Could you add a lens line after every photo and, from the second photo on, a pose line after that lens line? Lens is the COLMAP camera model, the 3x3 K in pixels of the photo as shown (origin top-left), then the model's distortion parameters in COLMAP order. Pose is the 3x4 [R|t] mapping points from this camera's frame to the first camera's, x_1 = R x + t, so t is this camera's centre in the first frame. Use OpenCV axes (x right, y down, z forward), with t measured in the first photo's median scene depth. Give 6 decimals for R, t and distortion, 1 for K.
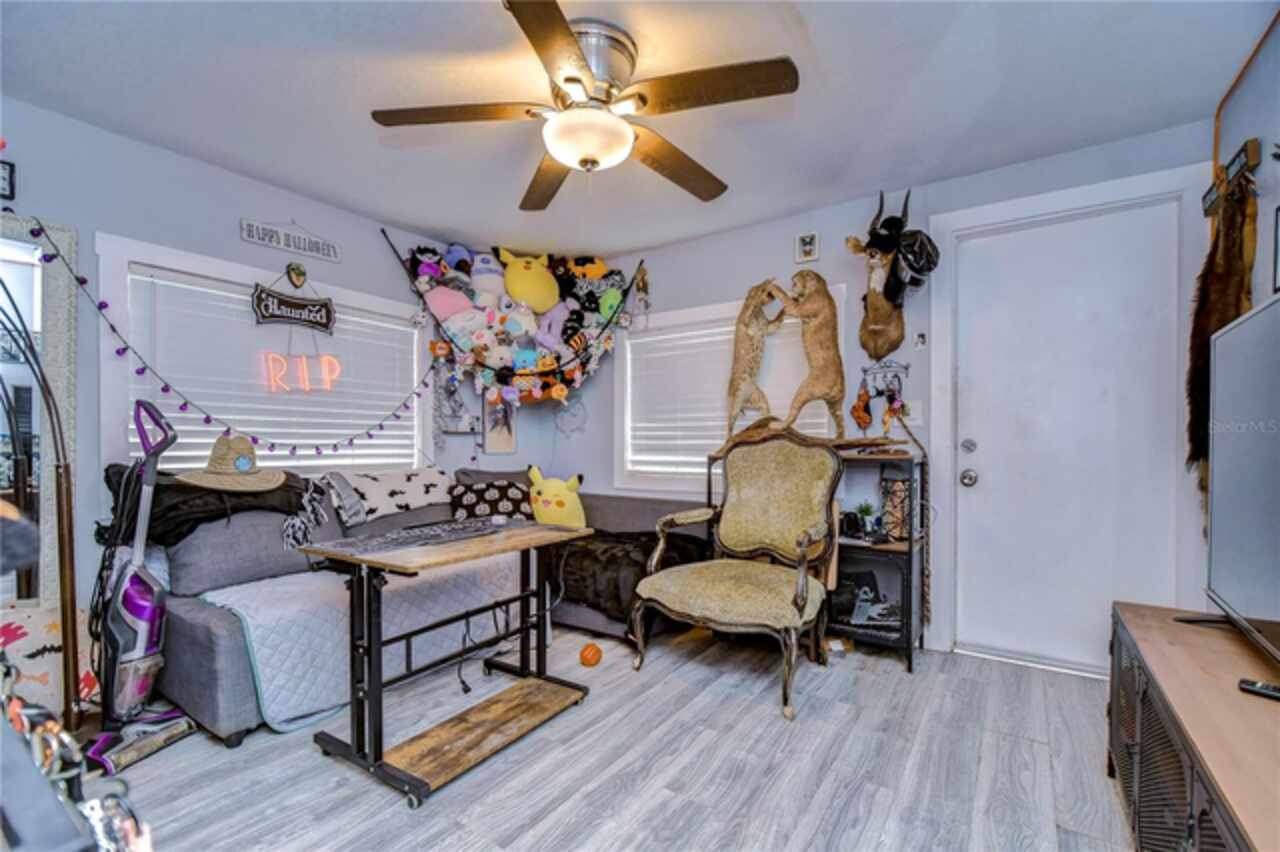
lens RADIAL K [[585.9, 0, 630.4], [0, 585.9, 448.6], [0, 0, 1]] dist [0.001254, -0.000235]
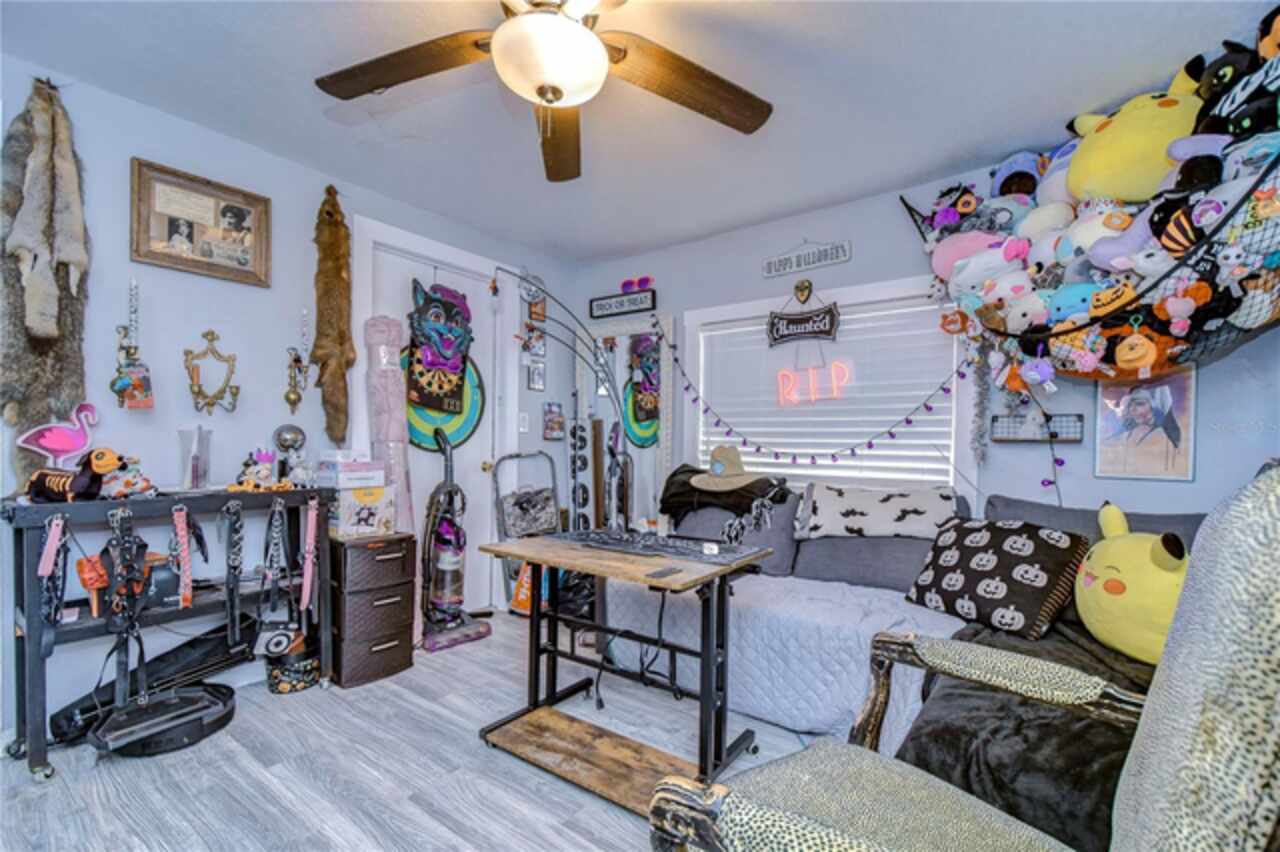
lens RADIAL K [[552.9, 0, 639.1], [0, 552.9, 454.5], [0, 0, 1]] dist [0.000658, -0.000151]
pose [[-0.060804, 0.012555, -0.998071, 0.835092], [-0.027330, 0.999525, 0.014238, -0.022997], [0.997776, 0.028143, -0.060432, 1.498501]]
